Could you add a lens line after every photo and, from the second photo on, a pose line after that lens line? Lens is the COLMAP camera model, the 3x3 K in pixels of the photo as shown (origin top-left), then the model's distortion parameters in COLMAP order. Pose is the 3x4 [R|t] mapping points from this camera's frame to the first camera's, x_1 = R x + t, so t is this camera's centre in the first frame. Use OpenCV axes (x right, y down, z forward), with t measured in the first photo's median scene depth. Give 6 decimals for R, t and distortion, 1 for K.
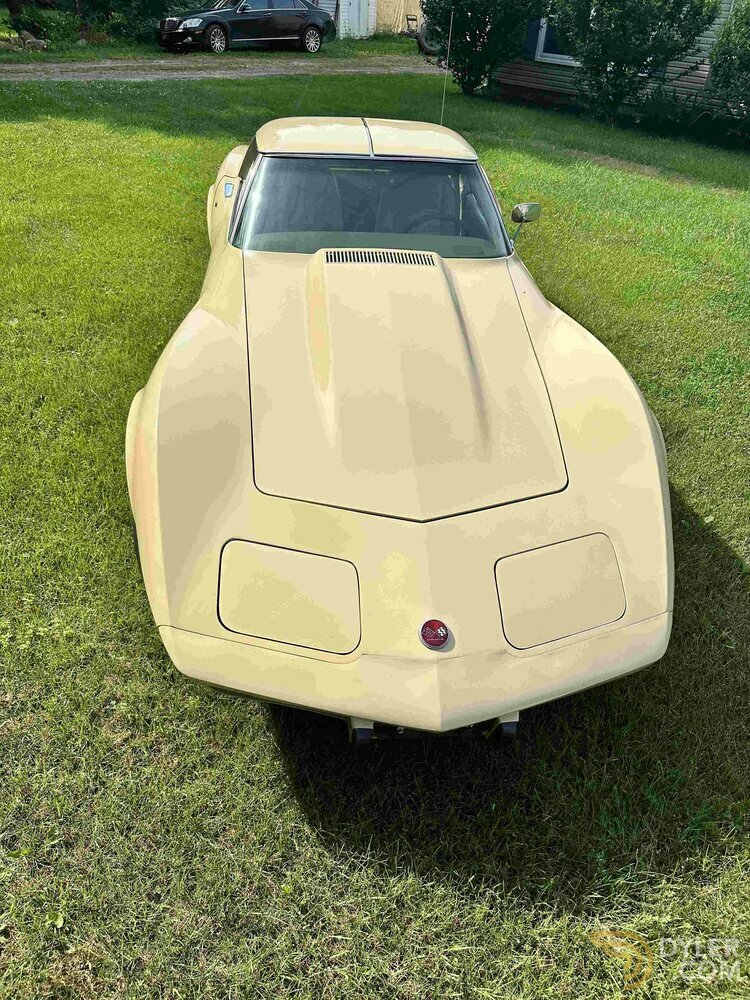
lens RADIAL K [[699.0, 0, 377.5], [0, 699.0, 495.1], [0, 0, 1]] dist [-0.002694, -0.004966]
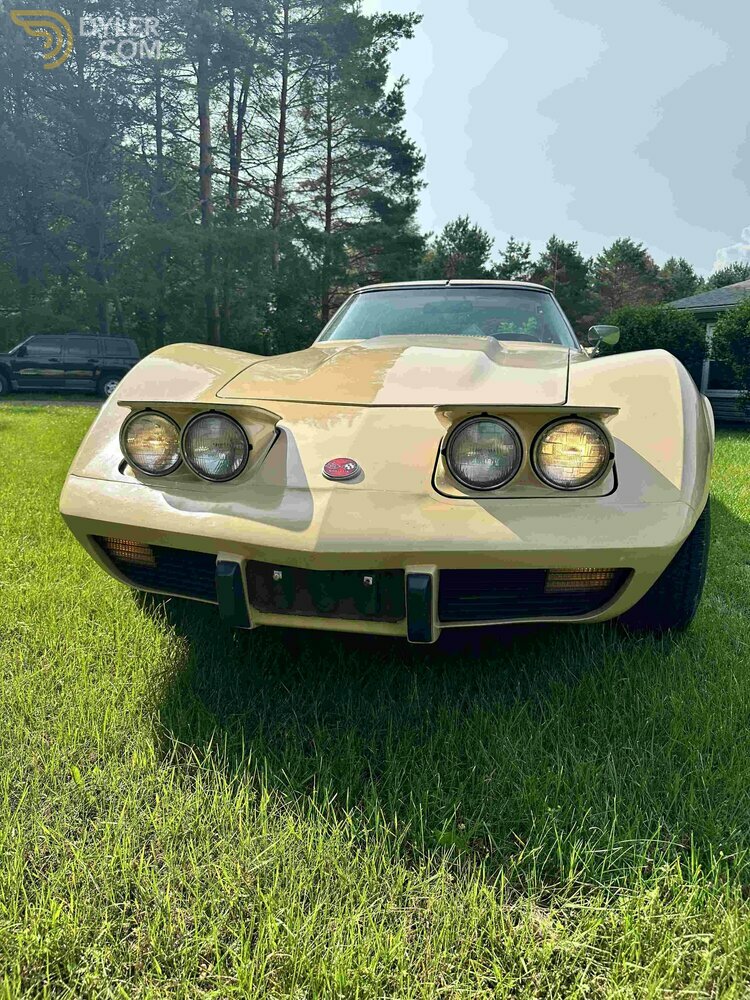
lens RADIAL K [[701.2, 0, 375.0], [0, 701.2, 500.0], [0, 0, 1]] dist [0.004930, -0.006591]
pose [[0.964174, 0.018401, -0.264630, 0.326269], [-0.136543, 0.889710, -0.435628, 0.563958], [0.227428, 0.456155, 0.860348, 0.325999]]
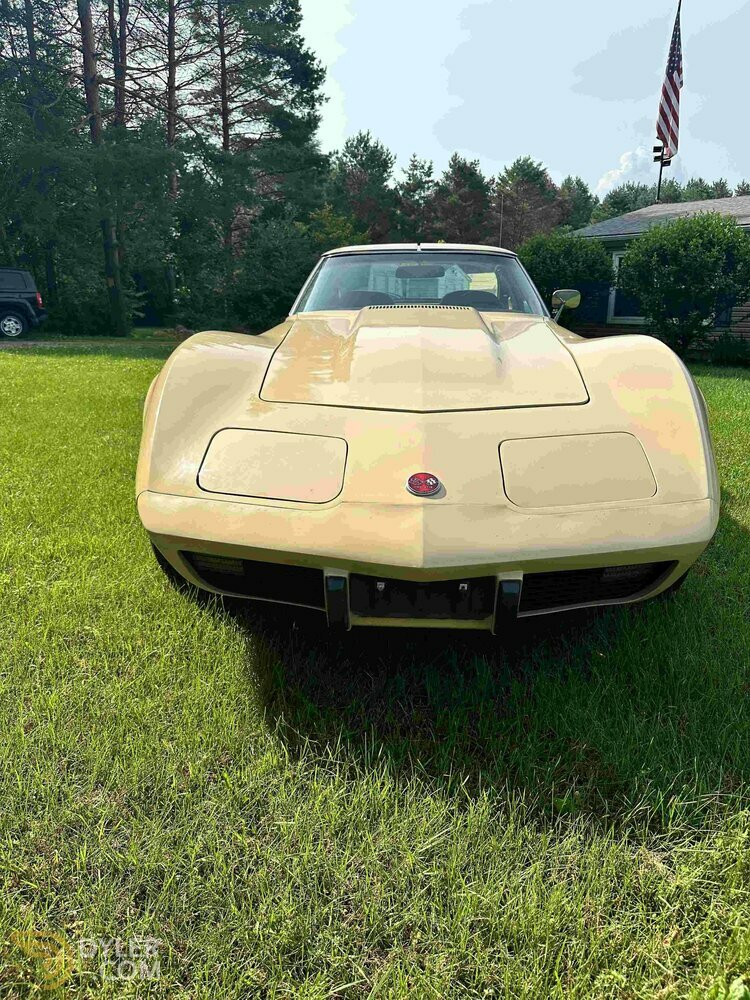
lens RADIAL K [[699.0, 0, 377.5], [0, 699.0, 495.1], [0, 0, 1]] dist [-0.002694, -0.004966]
pose [[0.990521, -0.003795, -0.137310, 0.142708], [-0.046043, 0.932618, -0.357916, 0.522028], [0.129415, 0.360846, 0.923603, 0.172469]]
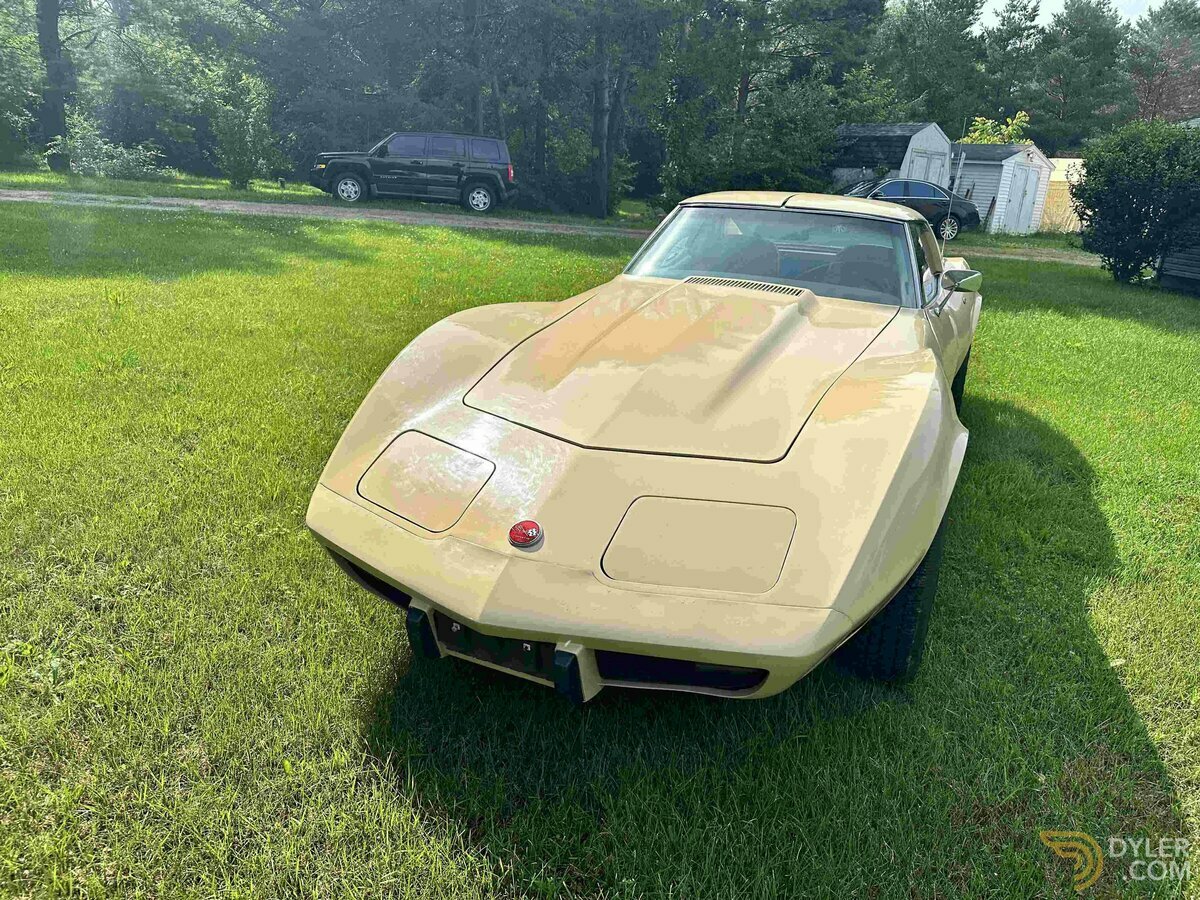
lens RADIAL K [[838.8, 0, 605.7], [0, 838.8, 452.9], [0, 0, 1]] dist [-0.002694, -0.004966]
pose [[0.882123, 0.158276, -0.443629, 0.617443], [-0.293405, 0.921444, -0.254664, 0.337153], [0.368473, 0.354808, 0.859267, 0.082460]]
